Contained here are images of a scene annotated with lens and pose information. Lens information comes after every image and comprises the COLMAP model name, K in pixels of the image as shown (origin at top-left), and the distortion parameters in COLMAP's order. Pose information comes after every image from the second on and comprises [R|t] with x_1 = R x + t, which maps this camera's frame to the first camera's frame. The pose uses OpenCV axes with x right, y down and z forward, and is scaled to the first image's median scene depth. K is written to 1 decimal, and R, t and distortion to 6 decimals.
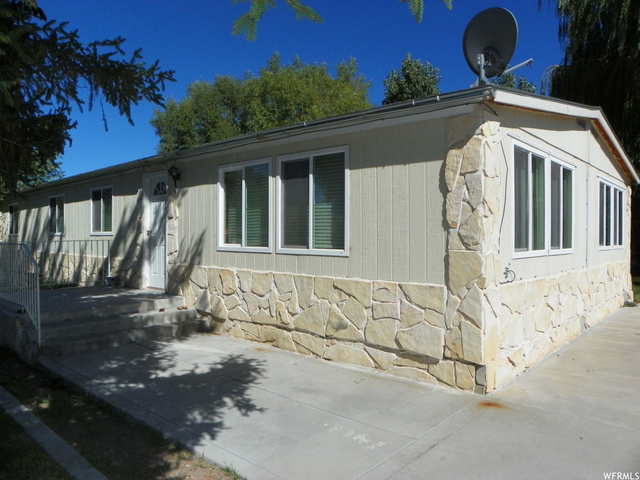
lens RADIAL K [[483.5, 0, 320.0], [0, 483.5, 240.0], [0, 0, 1]] dist [-0.143603, 0.081409]
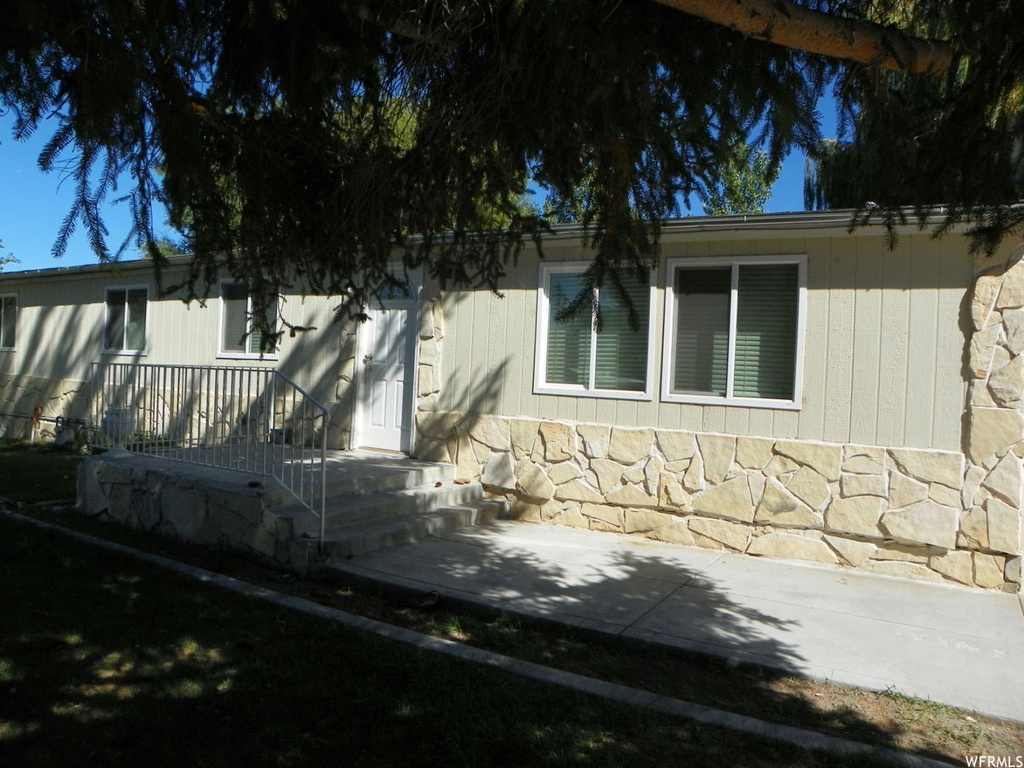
lens RADIAL K [[773.6, 0, 512.0], [0, 773.6, 384.0], [0, 0, 1]] dist [-0.143603, 0.081409]
pose [[0.981033, 0.040301, 0.189604, -0.588196], [-0.041576, 0.999132, 0.002749, 0.010618], [-0.189328, -0.010580, 0.981857, -0.023684]]
